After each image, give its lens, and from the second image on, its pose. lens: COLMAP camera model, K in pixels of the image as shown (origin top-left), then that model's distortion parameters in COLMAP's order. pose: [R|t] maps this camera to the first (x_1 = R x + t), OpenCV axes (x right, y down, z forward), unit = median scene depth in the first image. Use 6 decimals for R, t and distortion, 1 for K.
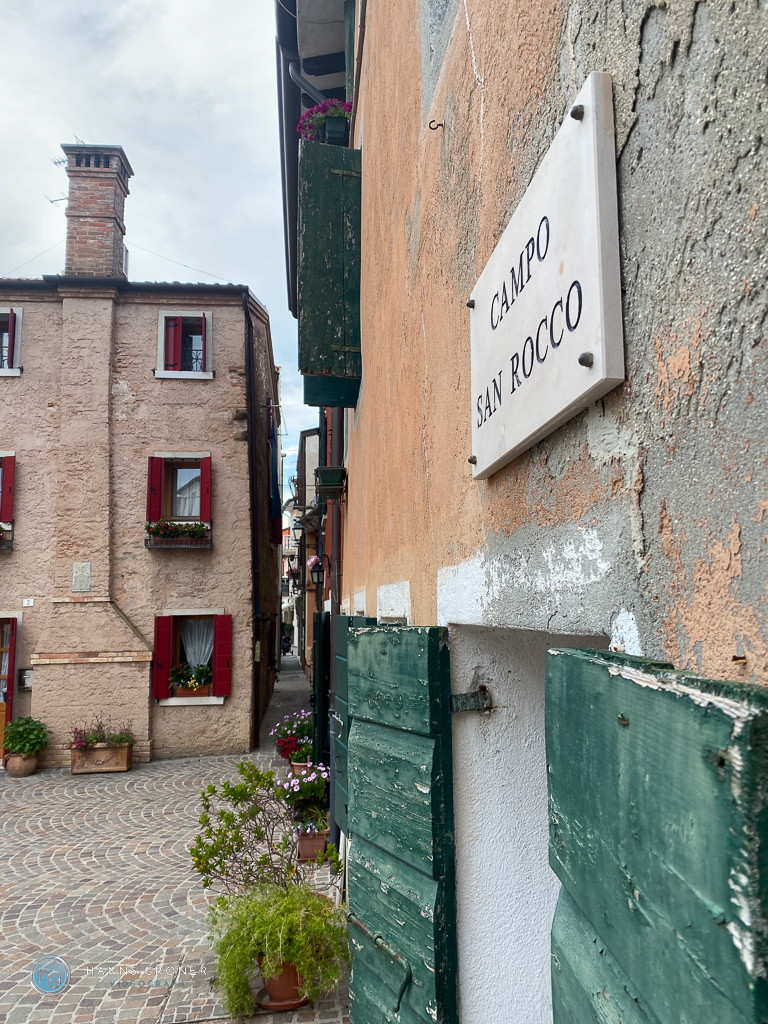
lens RADIAL K [[796.3, 0, 387.5], [0, 796.3, 511.8], [0, 0, 1]] dist [0.010473, 0.006639]
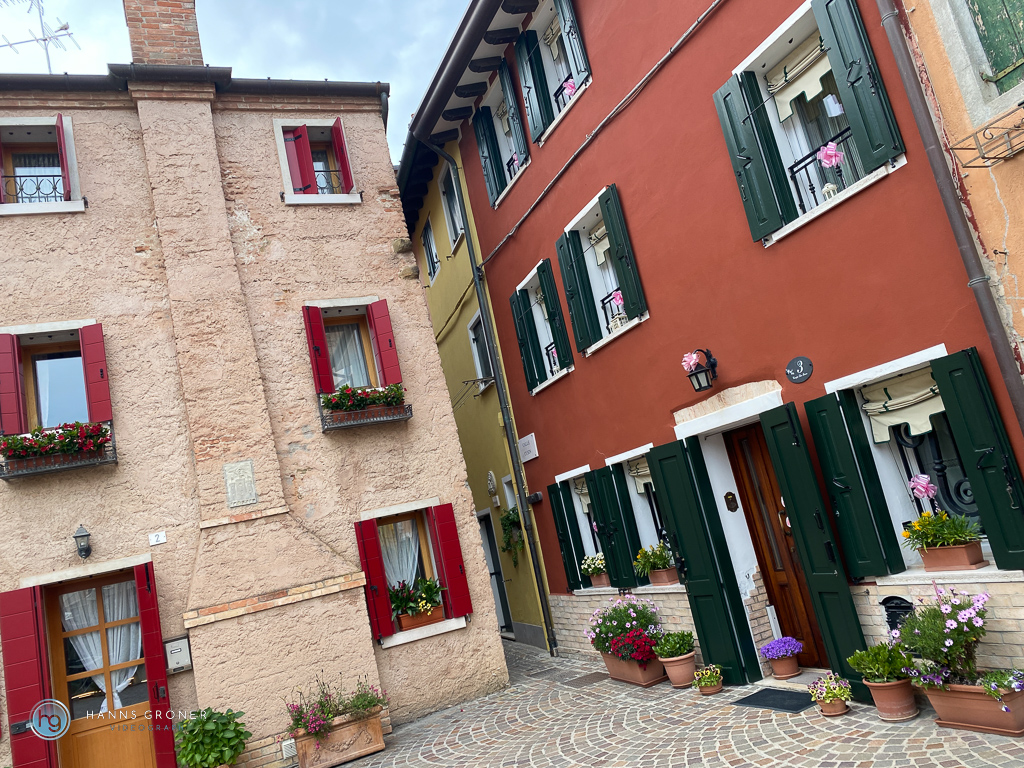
lens RADIAL K [[796.3, 0, 510.7], [0, 796.3, 382.7], [0, 0, 1]] dist [0.010473, 0.006639]
pose [[0.939423, -0.132196, 0.316242, -0.359724], [0.161949, 0.984341, -0.069606, 0.078913], [-0.302089, 0.116604, 0.946121, 0.272708]]
